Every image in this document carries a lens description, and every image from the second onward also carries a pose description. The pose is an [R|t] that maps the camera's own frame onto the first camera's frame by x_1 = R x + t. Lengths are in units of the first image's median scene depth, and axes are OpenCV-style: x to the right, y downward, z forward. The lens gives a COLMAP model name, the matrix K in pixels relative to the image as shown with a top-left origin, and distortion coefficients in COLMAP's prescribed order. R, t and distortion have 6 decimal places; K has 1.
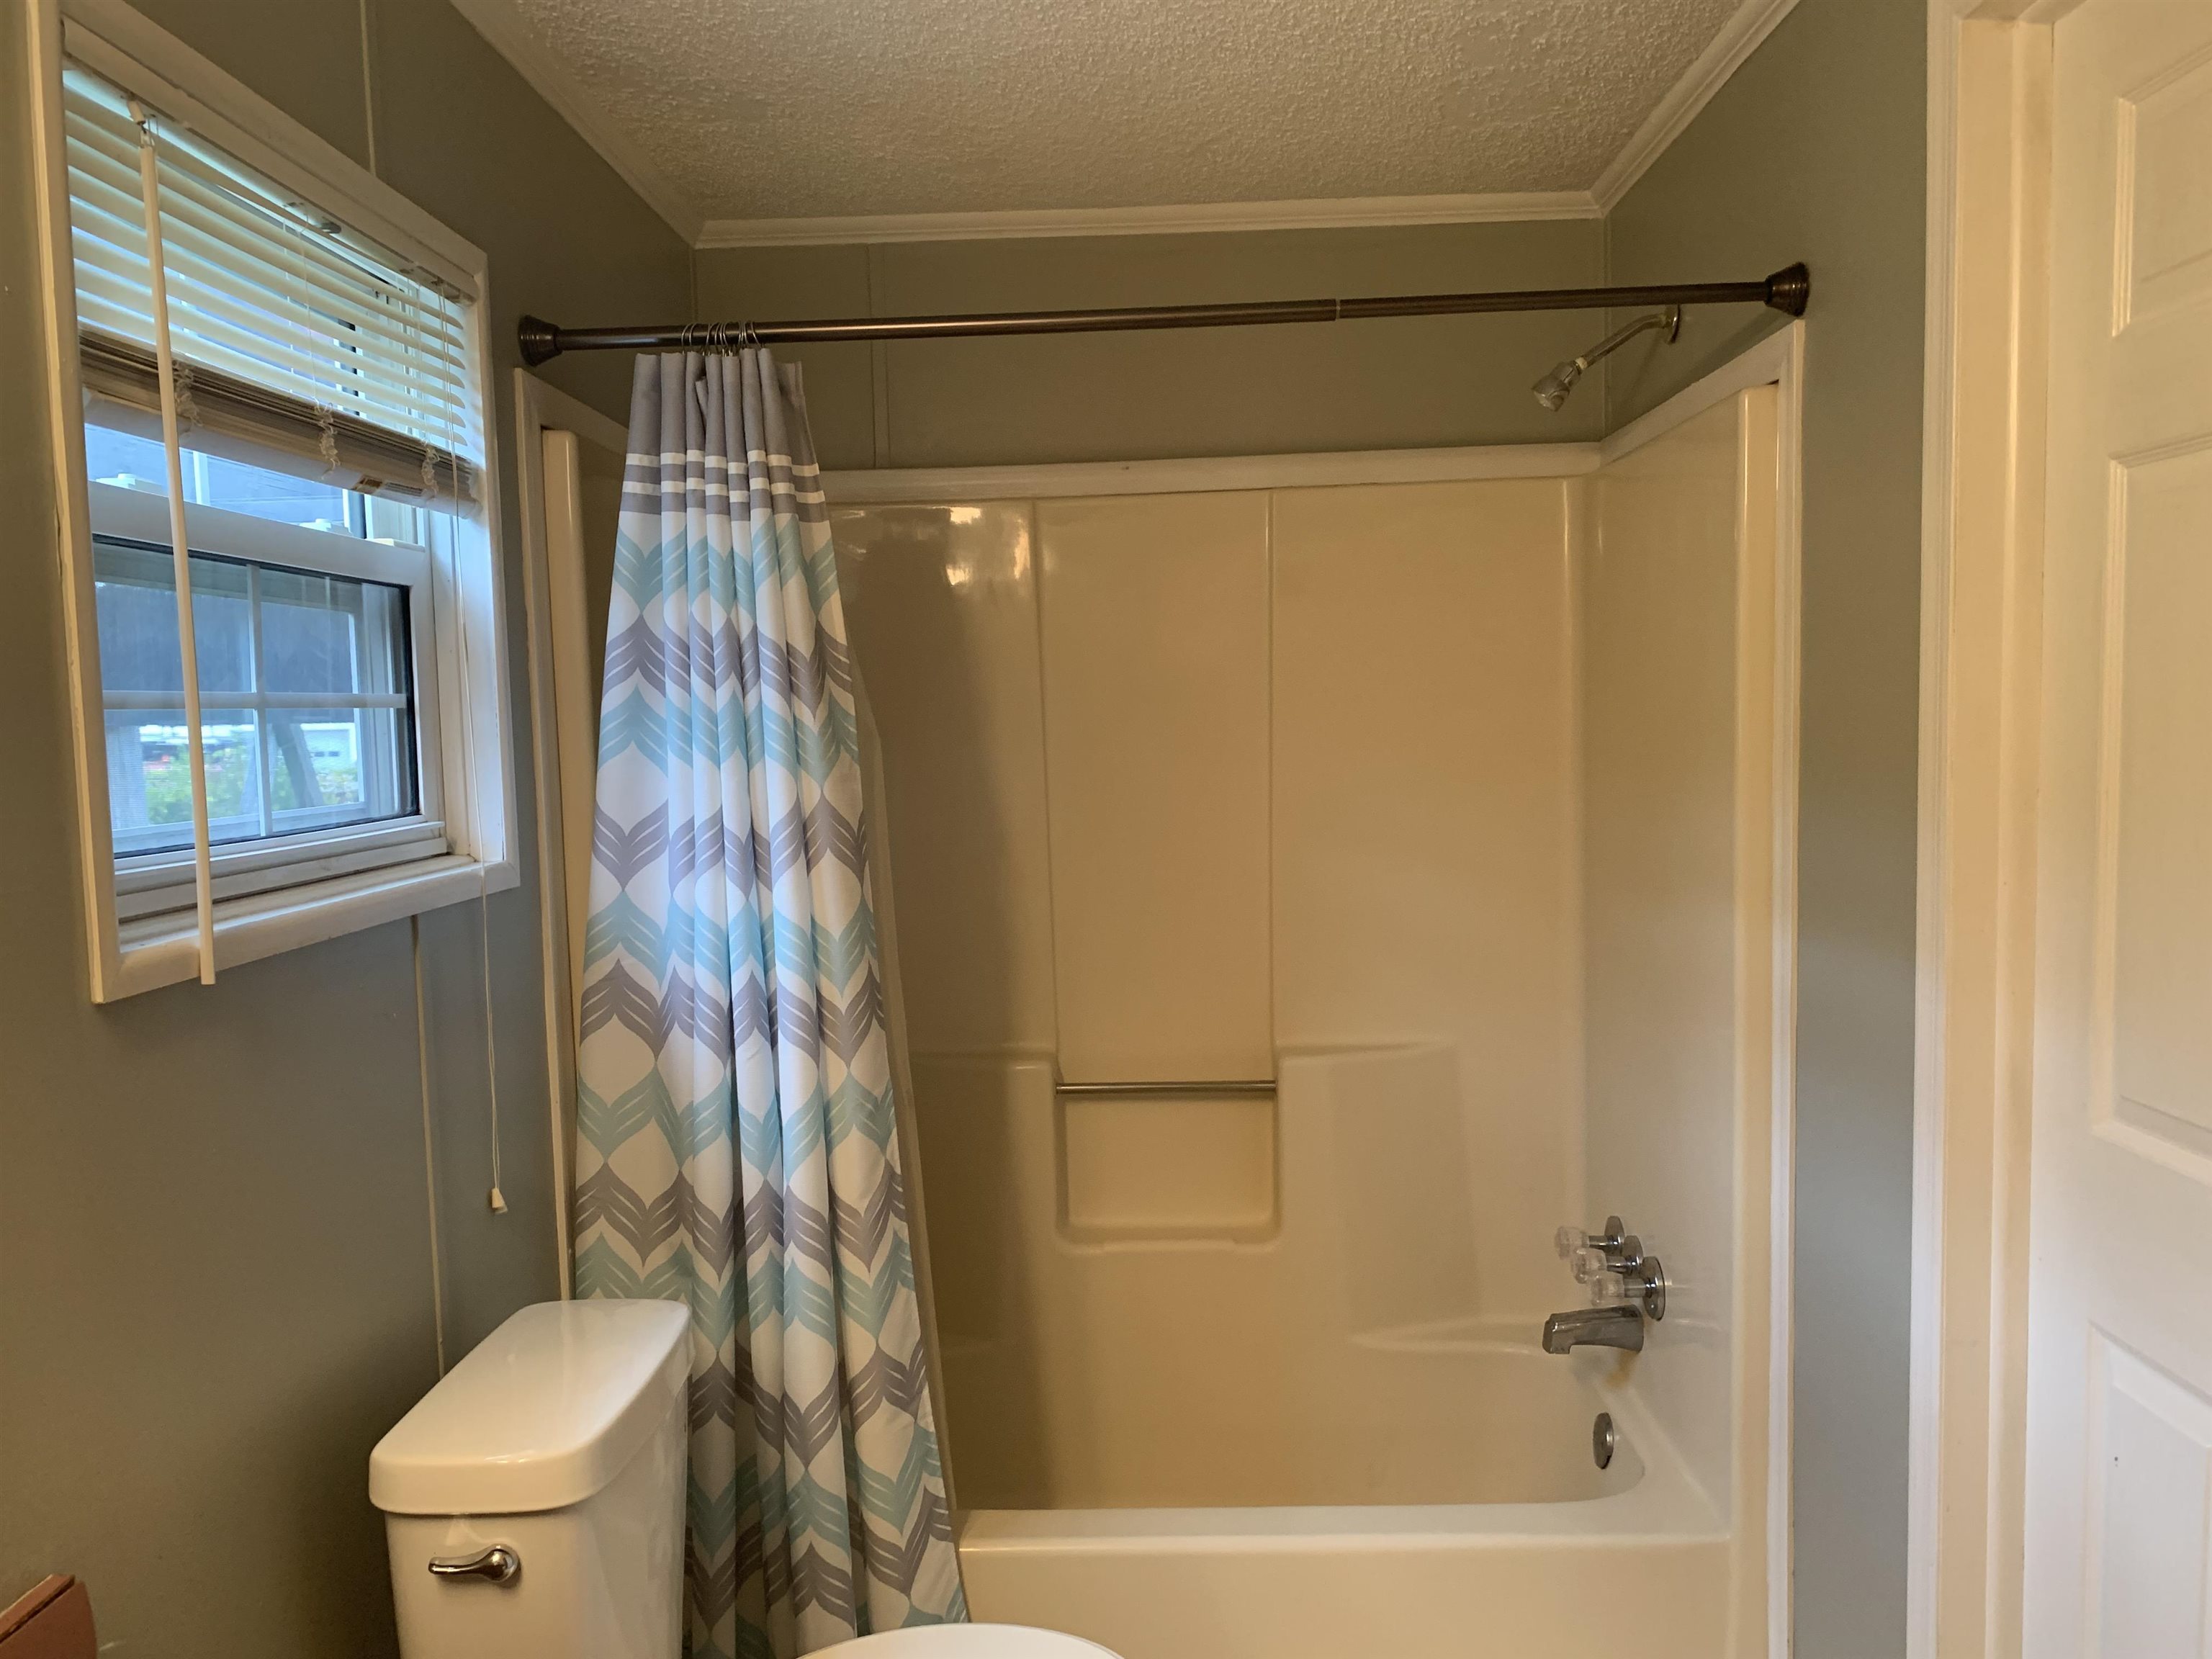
lens RADIAL K [[1681.6, 0, 1106.0], [0, 1681.6, 829.5], [0, 0, 1]] dist [-0.002629, 0.002769]
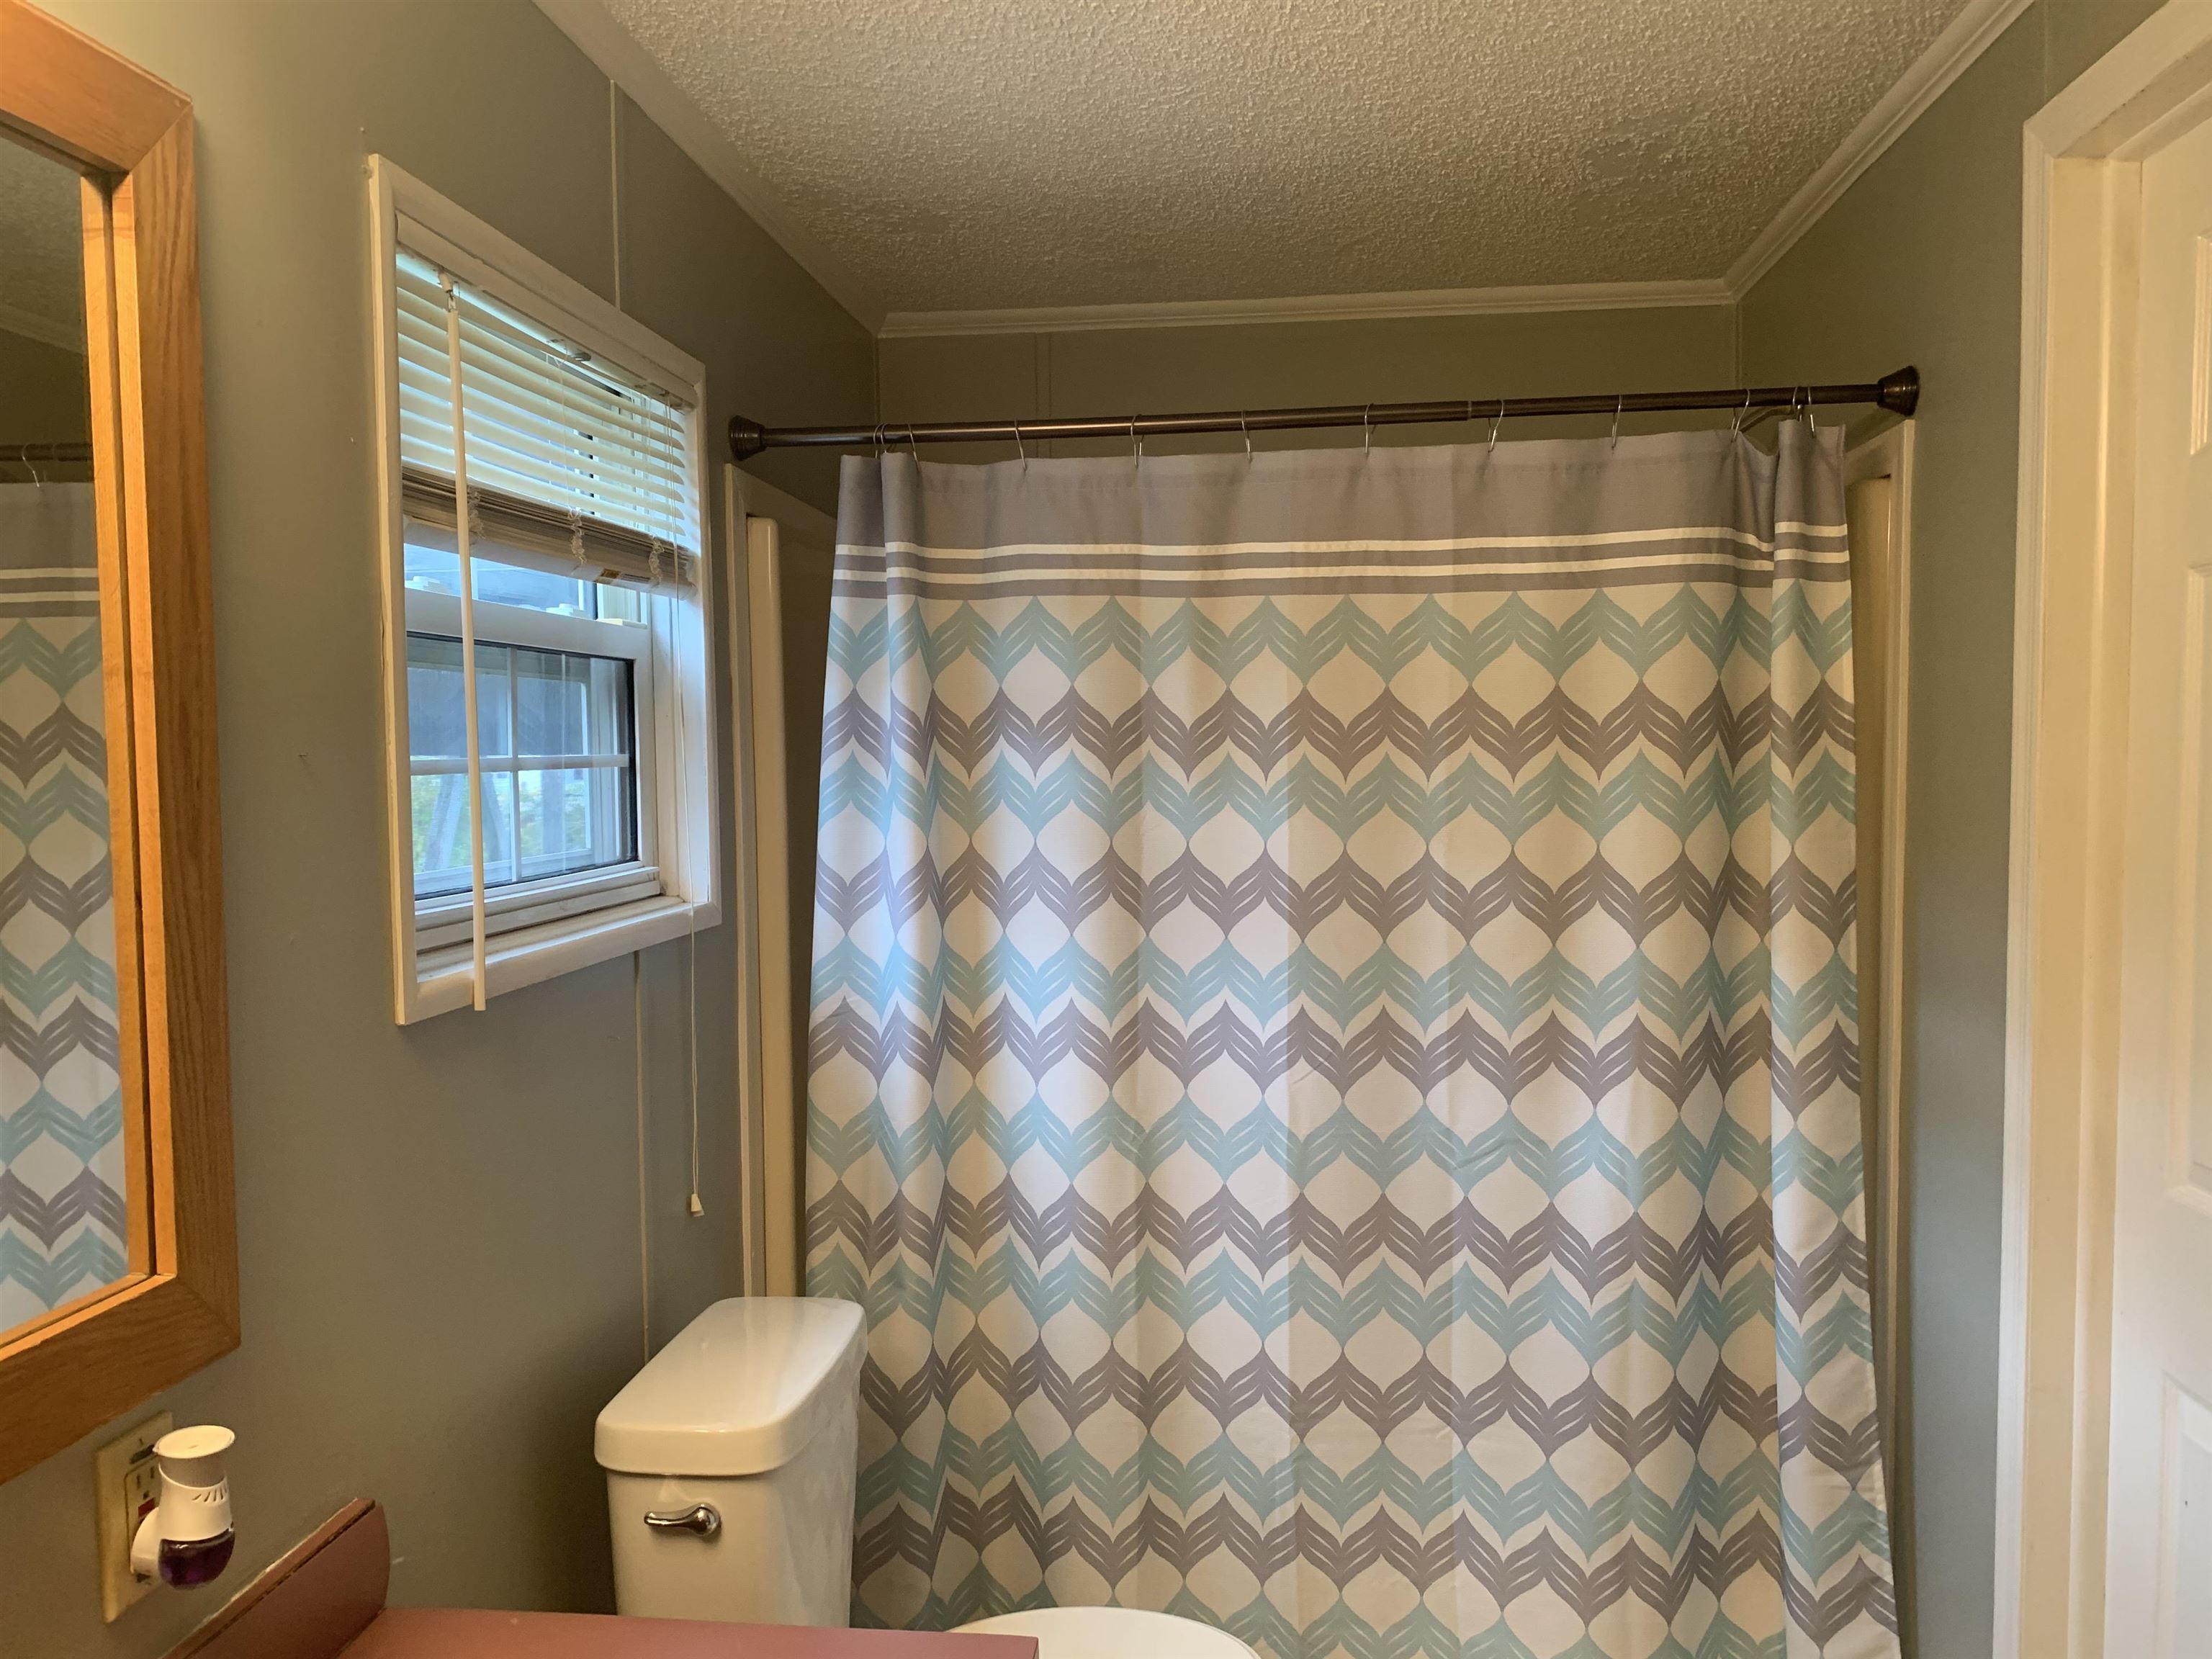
lens RADIAL K [[1672.0, 0, 1115.4], [0, 1672.0, 846.0], [0, 0, 1]] dist [0.044313, -0.046743]
pose [[0.996702, 0.018819, -0.078934, 0.001635], [-0.019663, 0.999757, -0.009922, -0.014567], [0.078728, 0.011442, 0.996830, -0.106706]]
